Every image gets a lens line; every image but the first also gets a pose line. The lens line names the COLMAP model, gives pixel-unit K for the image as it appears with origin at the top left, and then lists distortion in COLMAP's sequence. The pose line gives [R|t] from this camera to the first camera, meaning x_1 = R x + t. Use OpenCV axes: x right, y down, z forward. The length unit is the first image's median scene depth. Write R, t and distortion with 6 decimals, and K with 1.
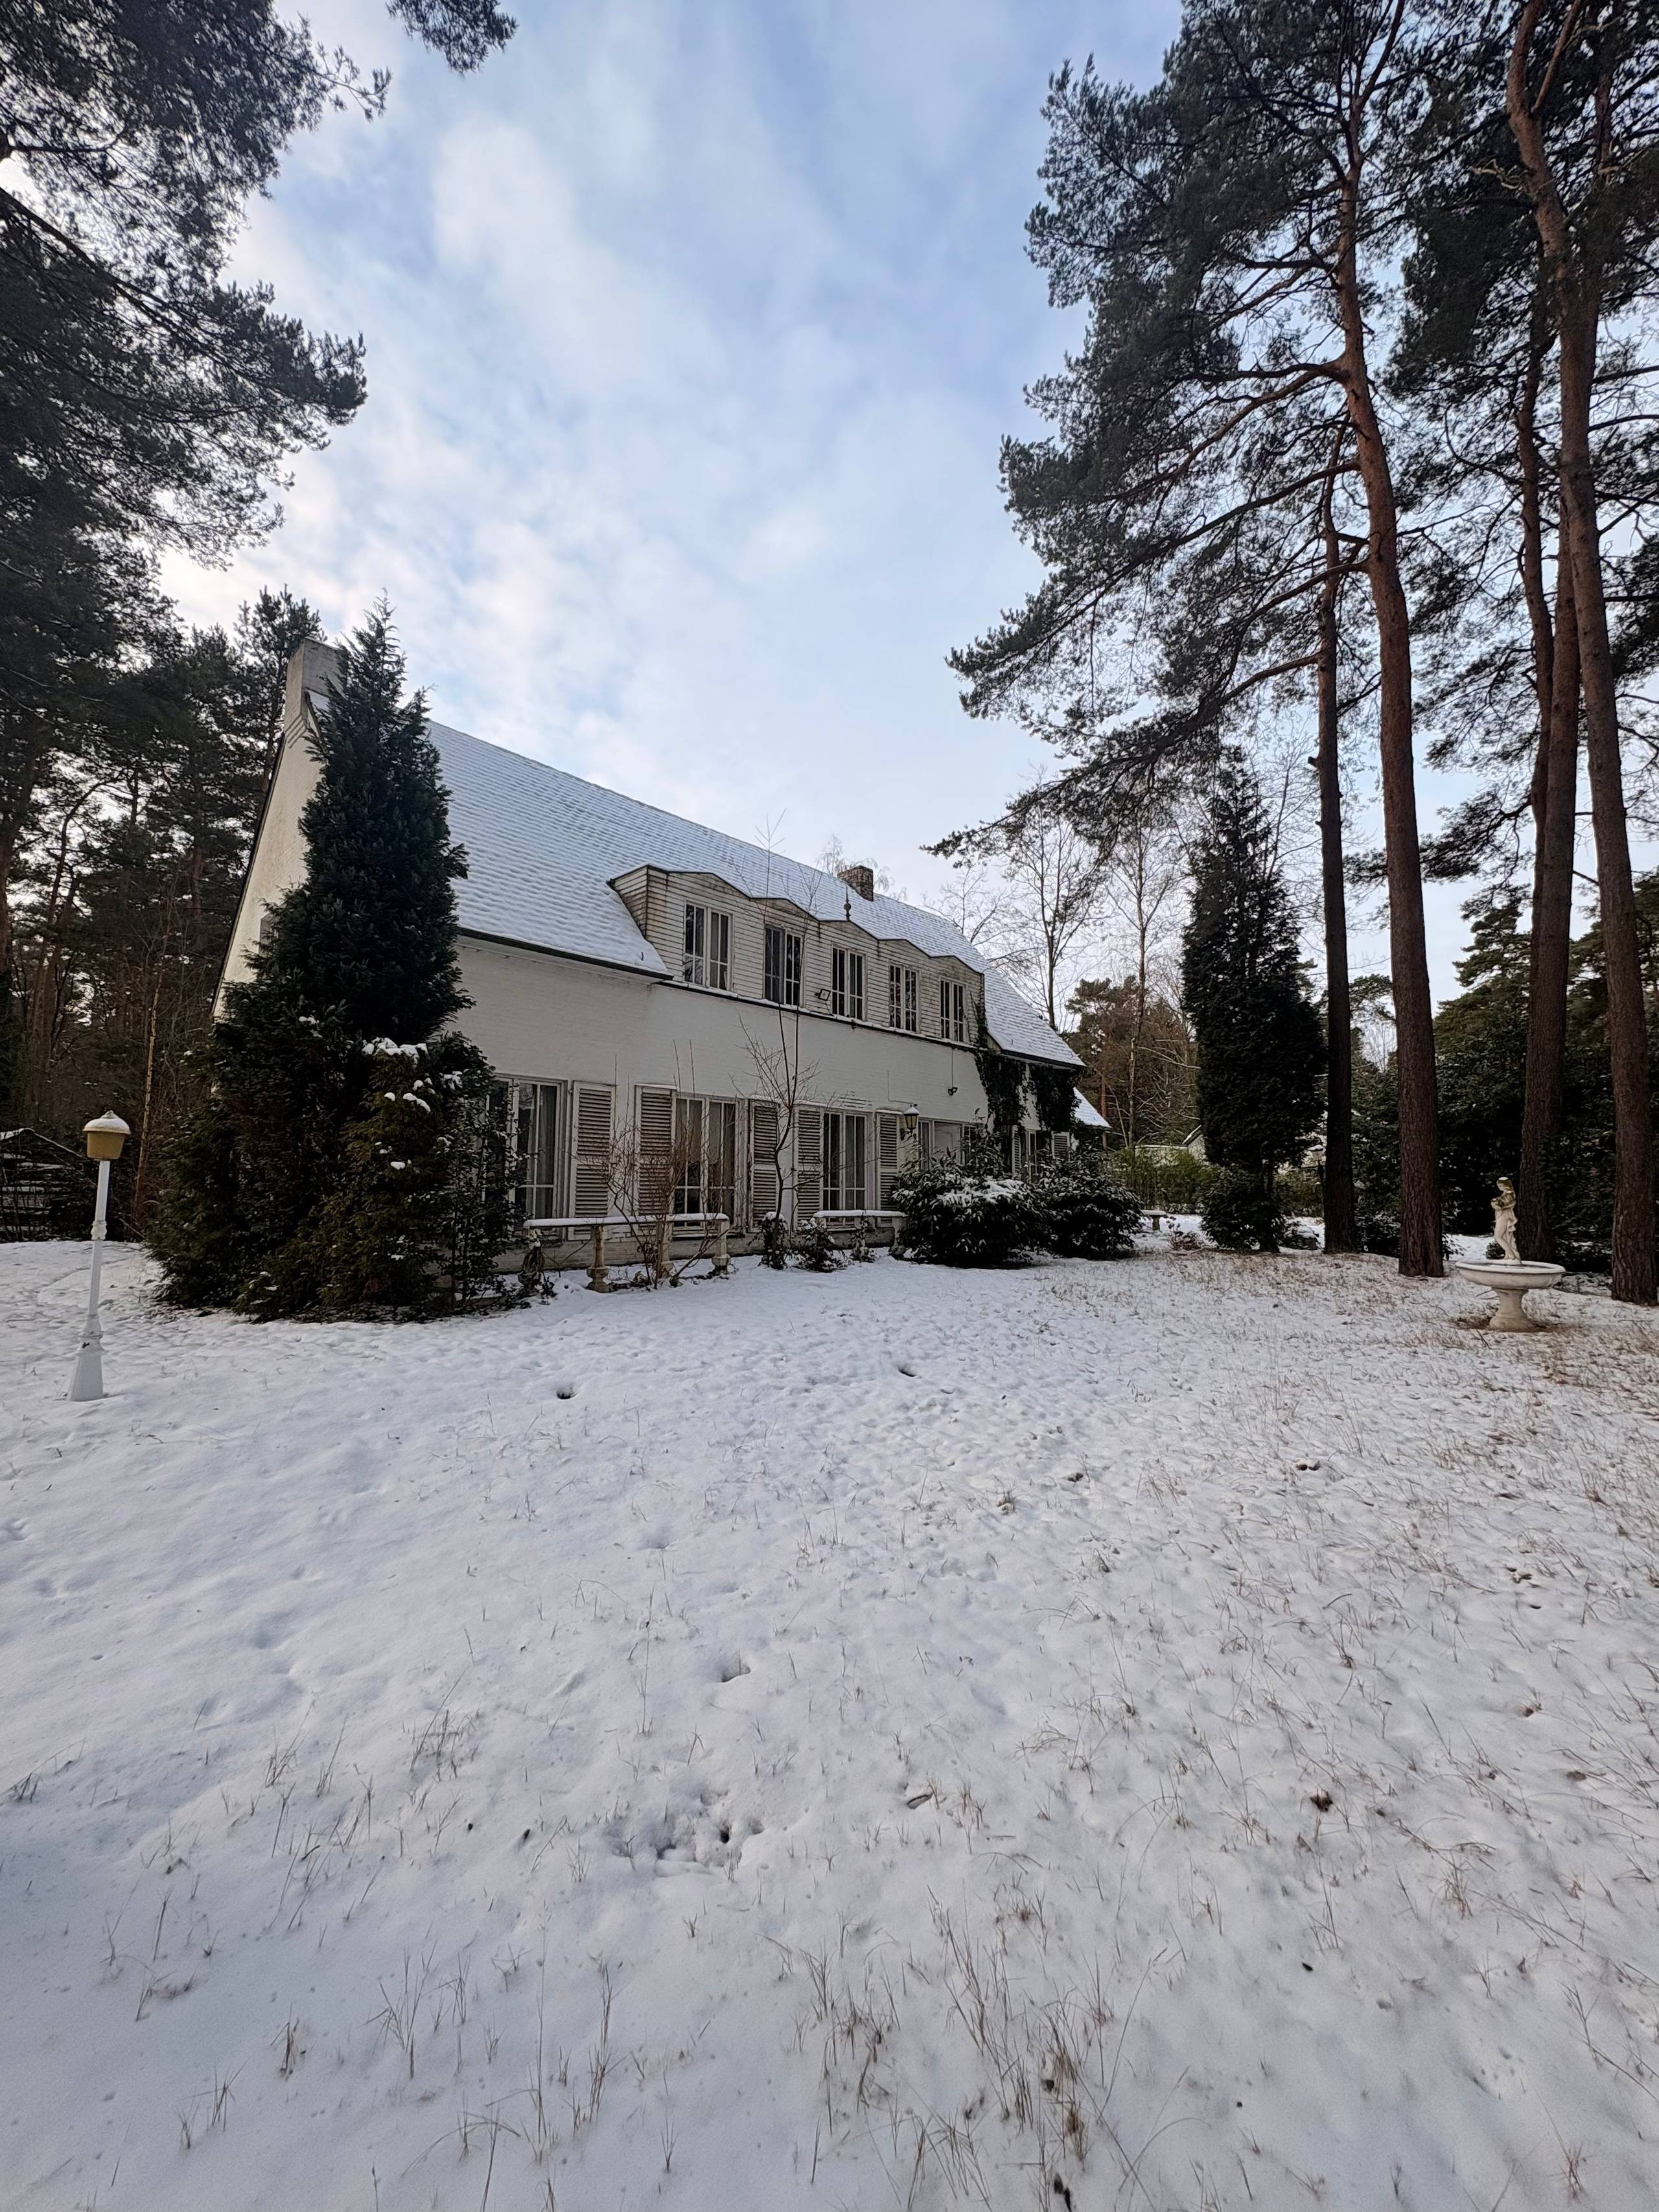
lens RADIAL K [[889.0, 0, 824.5], [0, 889.0, 1115.1], [0, 0, 1]] dist [-0.000916, 0.000829]
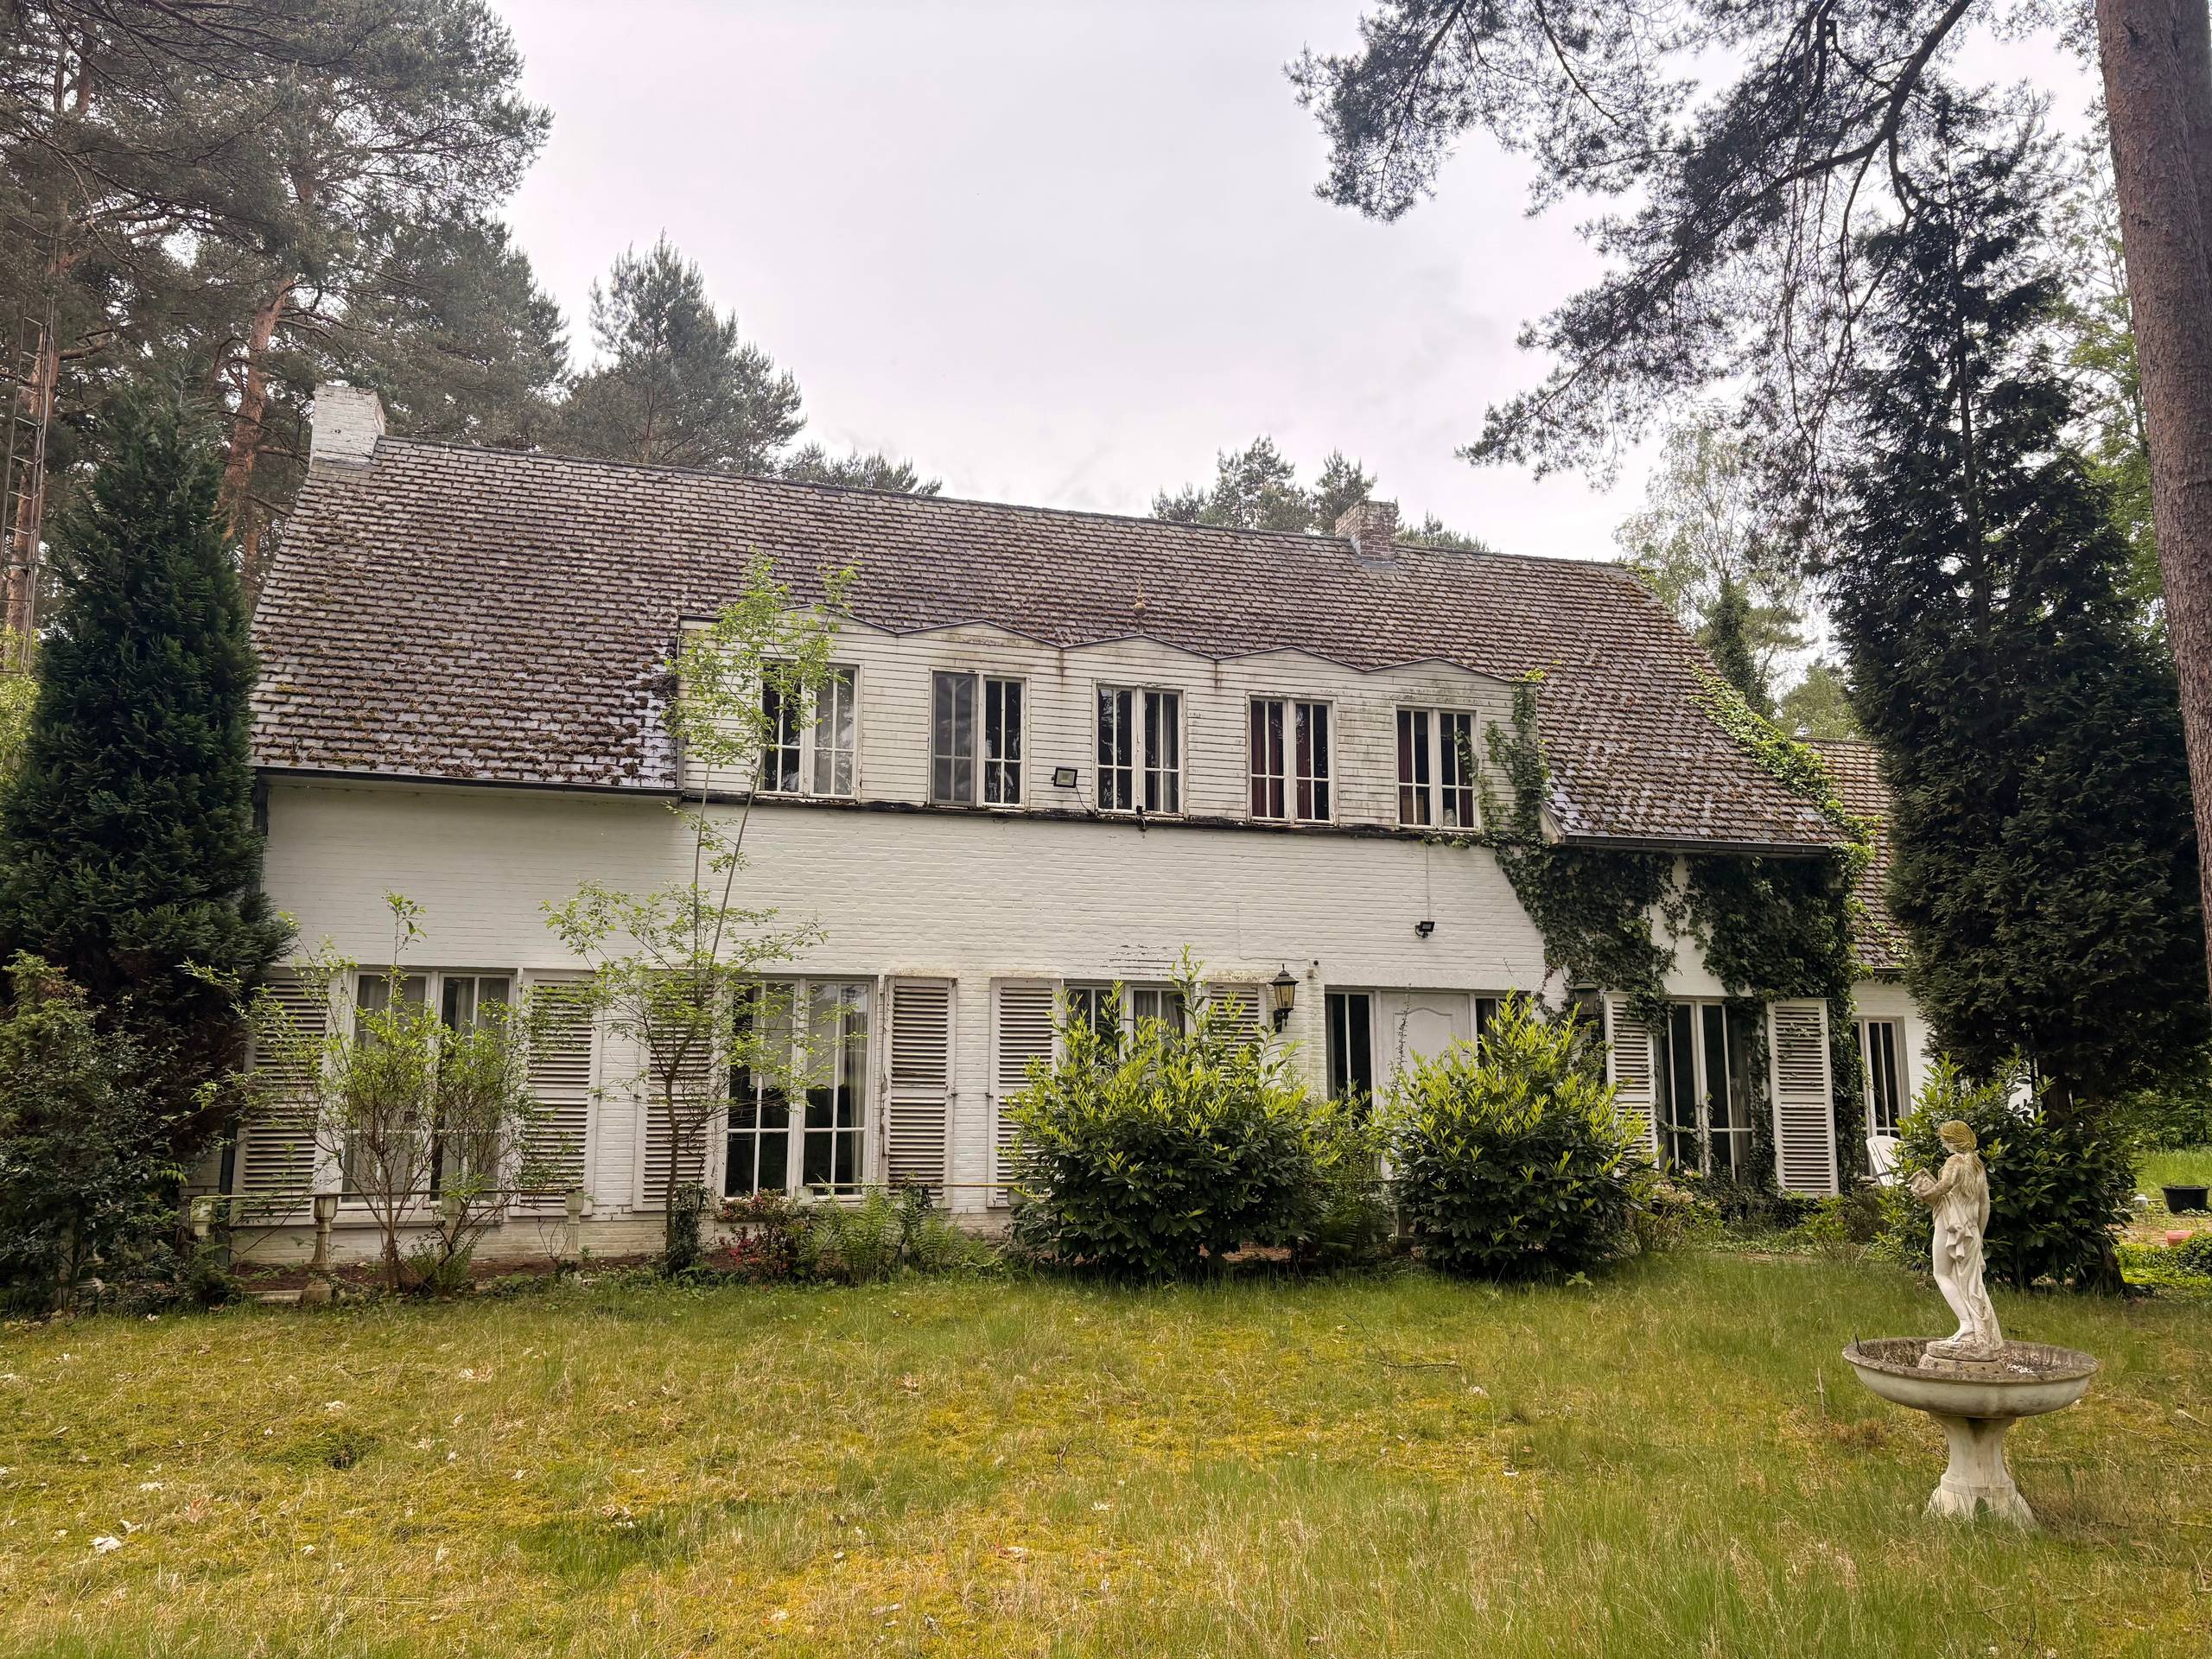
lens RADIAL K [[1686.7, 0, 1115.4], [0, 1686.7, 835.4], [0, 0, 1]] dist [0.057866, -0.064327]
pose [[0.857168, -0.083645, -0.508199, 0.505933], [0.045165, 0.995130, -0.087611, -0.004499], [0.513052, 0.052145, 0.856772, 0.102397]]
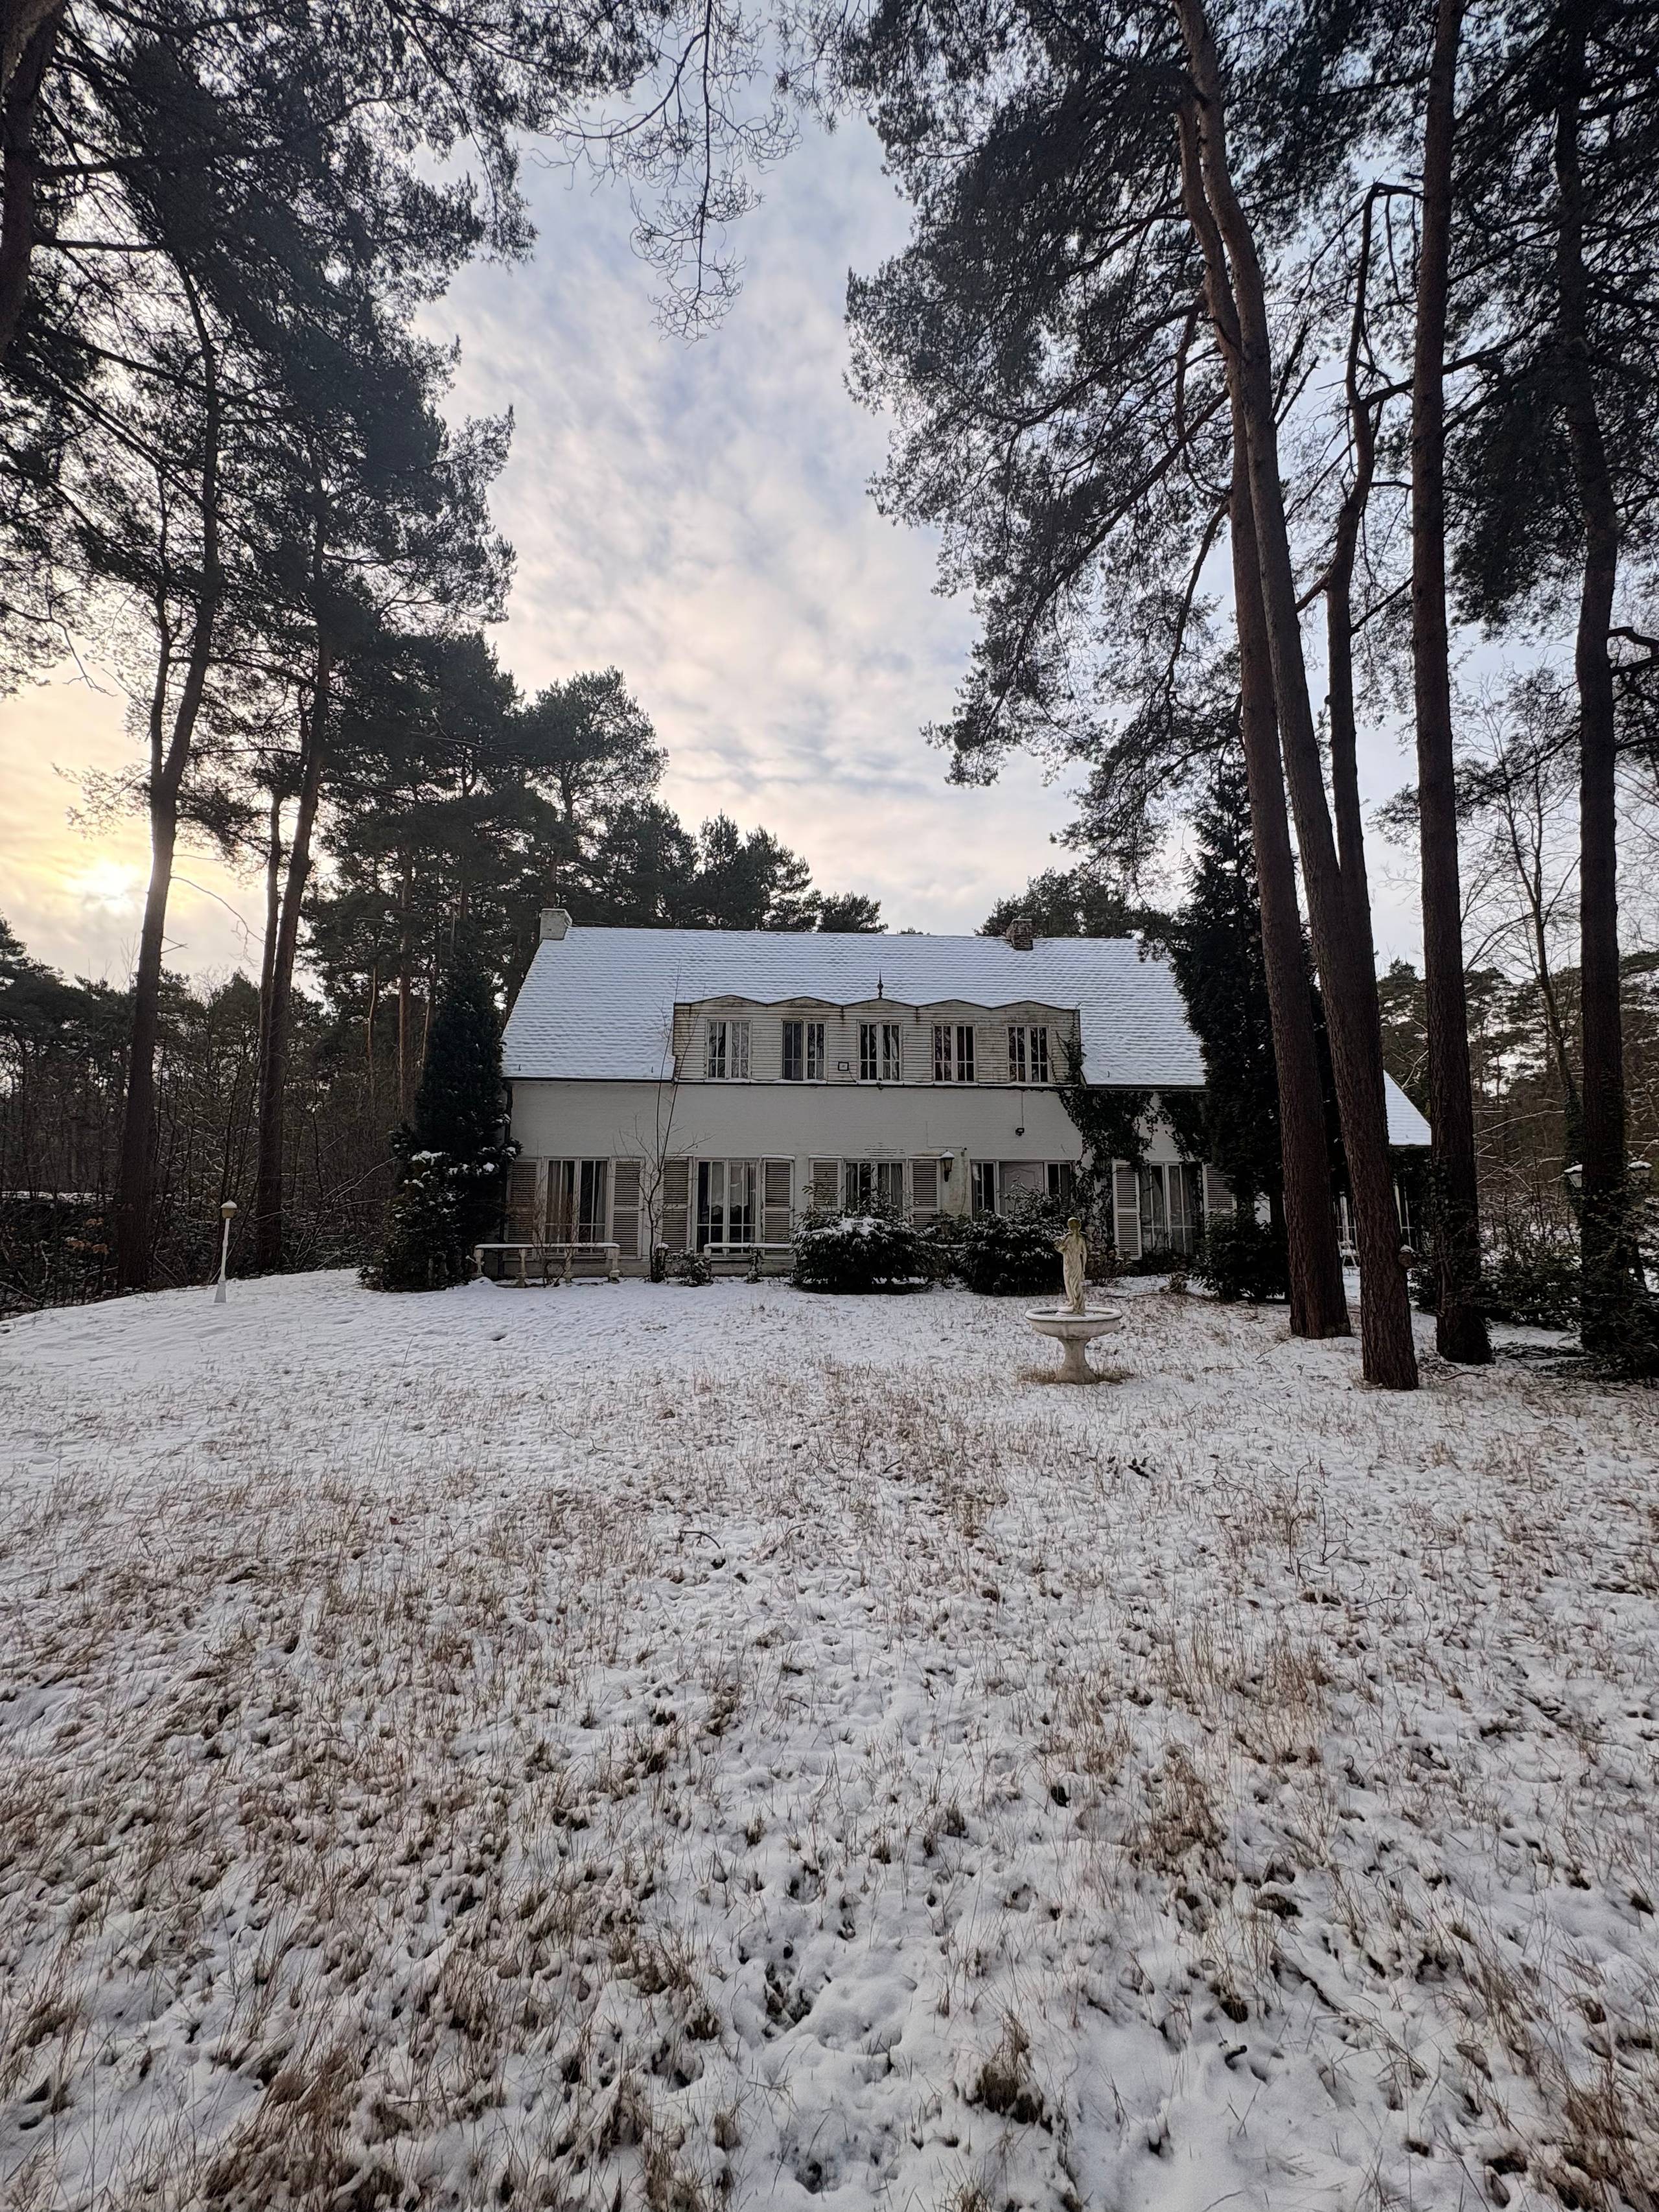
lens RADIAL K [[889.0, 0, 819.6], [0, 889.0, 1110.5], [0, 0, 1]] dist [-0.000916, 0.000829]
pose [[0.712907, -0.082505, -0.696388, 0.742156], [0.057005, 0.996587, -0.059714, -0.003392], [0.698938, 0.002873, 0.715176, 0.093993]]
